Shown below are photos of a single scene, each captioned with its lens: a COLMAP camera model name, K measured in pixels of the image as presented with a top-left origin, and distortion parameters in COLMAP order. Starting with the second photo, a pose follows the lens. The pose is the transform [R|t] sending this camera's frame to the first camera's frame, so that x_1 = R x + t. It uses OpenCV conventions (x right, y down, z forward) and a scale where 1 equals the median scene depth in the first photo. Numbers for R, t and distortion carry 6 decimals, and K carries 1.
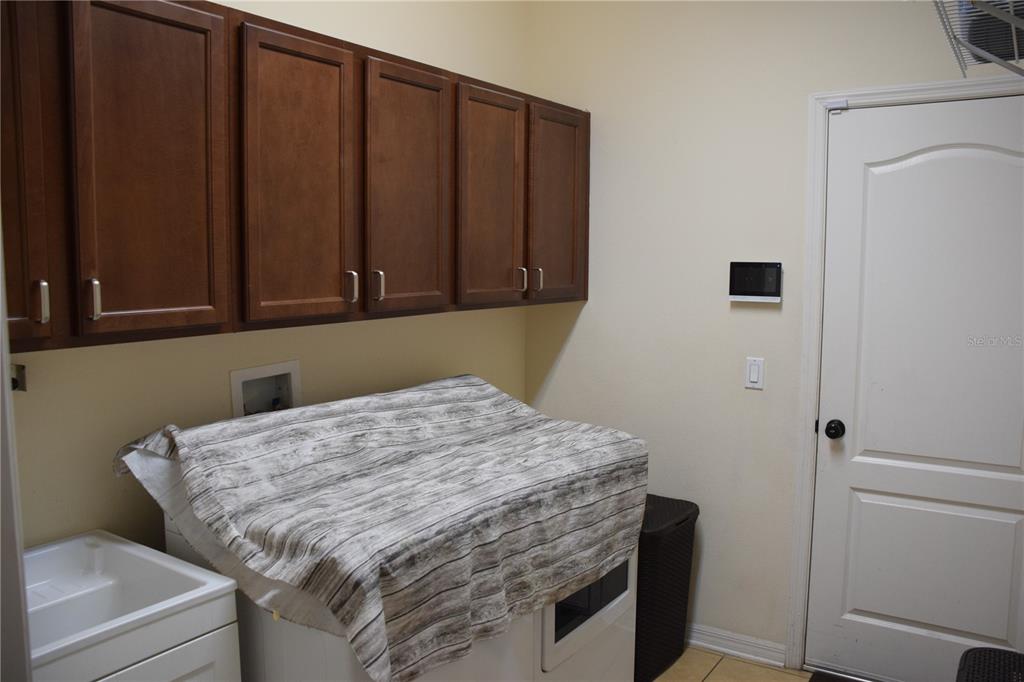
lens RADIAL K [[819.6, 0, 530.8], [0, 819.6, 333.8], [0, 0, 1]] dist [-0.142458, 0.135415]
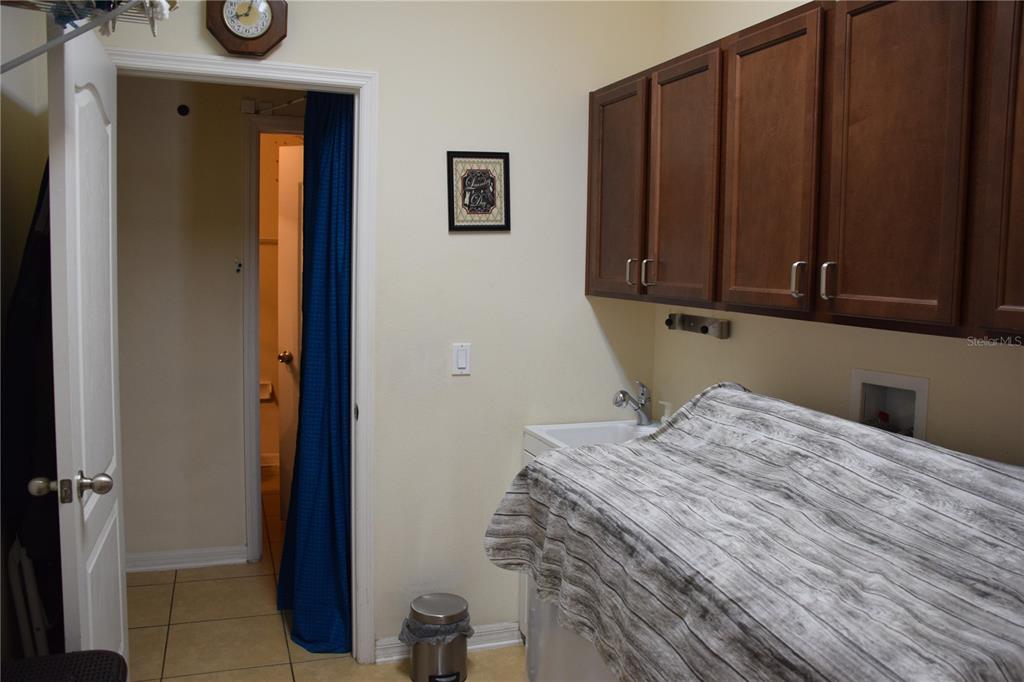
lens RADIAL K [[819.6, 0, 530.8], [0, 819.6, 333.8], [0, 0, 1]] dist [-0.142458, 0.135415]
pose [[-0.593111, 0.049117, -0.803621, 0.676903], [-0.107556, 0.984357, 0.139545, -0.093796], [0.797904, 0.169200, -0.578550, 1.330687]]
